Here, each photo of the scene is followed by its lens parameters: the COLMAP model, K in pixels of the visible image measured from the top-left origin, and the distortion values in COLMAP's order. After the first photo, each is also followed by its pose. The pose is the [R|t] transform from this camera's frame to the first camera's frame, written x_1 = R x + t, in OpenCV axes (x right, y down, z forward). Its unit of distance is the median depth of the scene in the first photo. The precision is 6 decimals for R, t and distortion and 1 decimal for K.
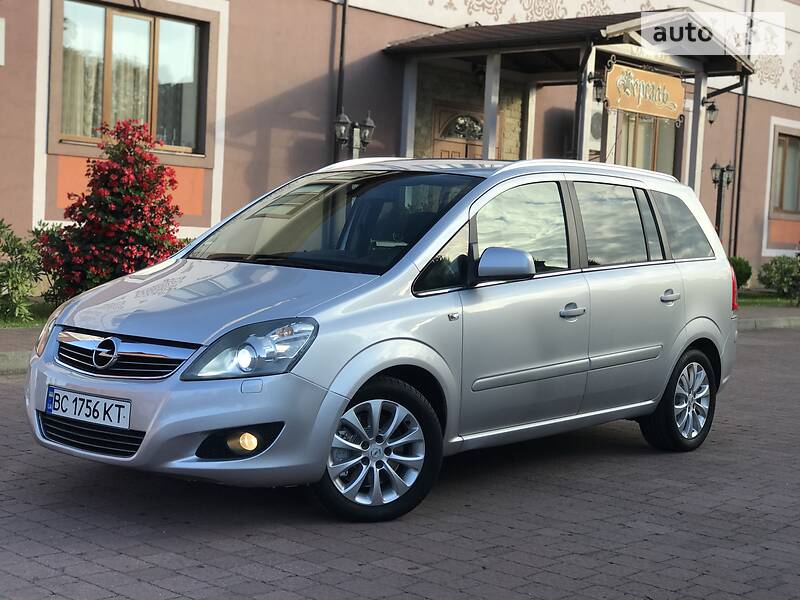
lens RADIAL K [[1304.9, 0, 399.3], [0, 1304.9, 326.8], [0, 0, 1]] dist [0.020223, 0.260569]
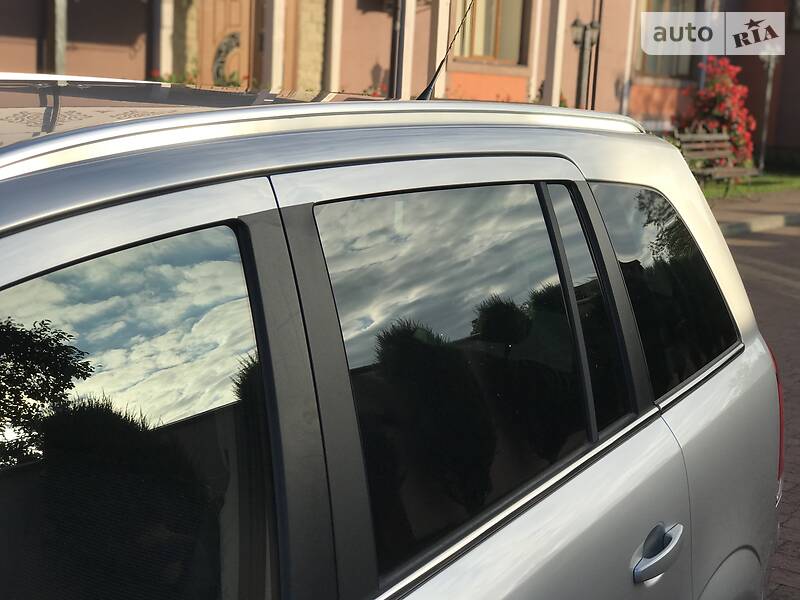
lens RADIAL K [[1304.9, 0, 399.3], [0, 1304.9, 326.8], [0, 0, 1]] dist [0.020223, 0.260569]
pose [[0.991759, -0.016108, 0.127101, 0.135815], [0.001046, 0.993050, 0.117689, -0.135567], [-0.128114, -0.116586, 0.984883, 0.879306]]
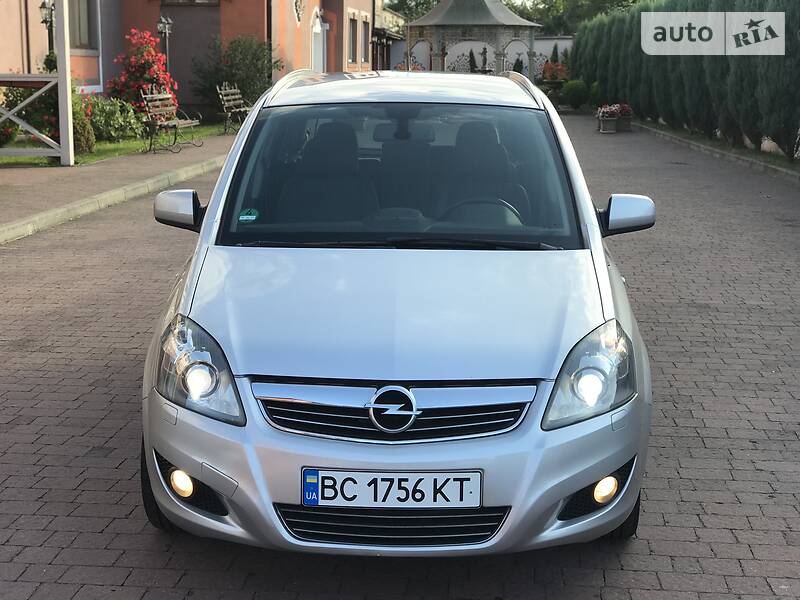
lens RADIAL K [[1304.9, 0, 399.3], [0, 1304.9, 326.8], [0, 0, 1]] dist [0.020223, 0.260569]
pose [[0.788139, -0.159601, 0.594445, -0.579346], [0.075119, 0.983518, 0.164466, -0.129444], [-0.610896, -0.084968, 0.787138, 0.384344]]
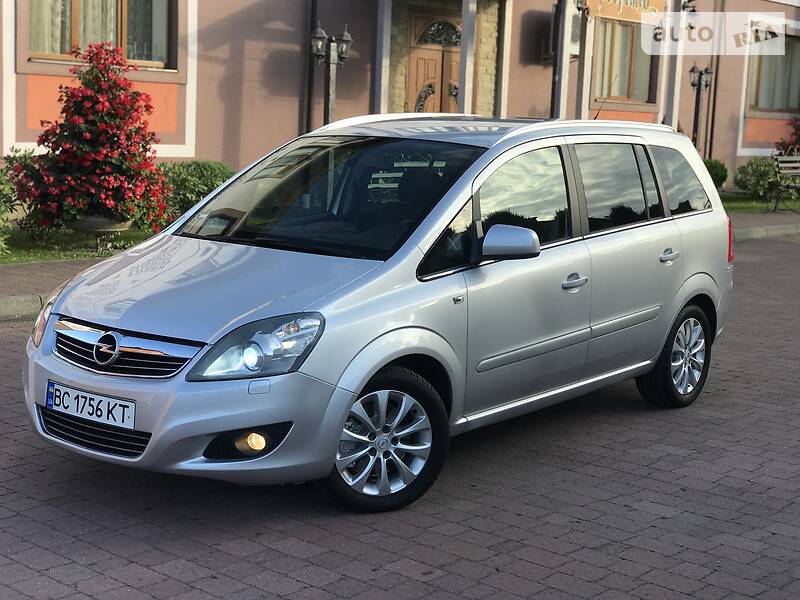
lens RADIAL K [[1304.9, 0, 399.3], [0, 1304.9, 326.8], [0, 0, 1]] dist [0.020223, 0.260569]
pose [[0.999644, -0.010448, 0.024568, -0.026531], [0.008237, 0.996048, 0.088434, -0.072376], [-0.025395, -0.088201, 0.995779, 0.019749]]
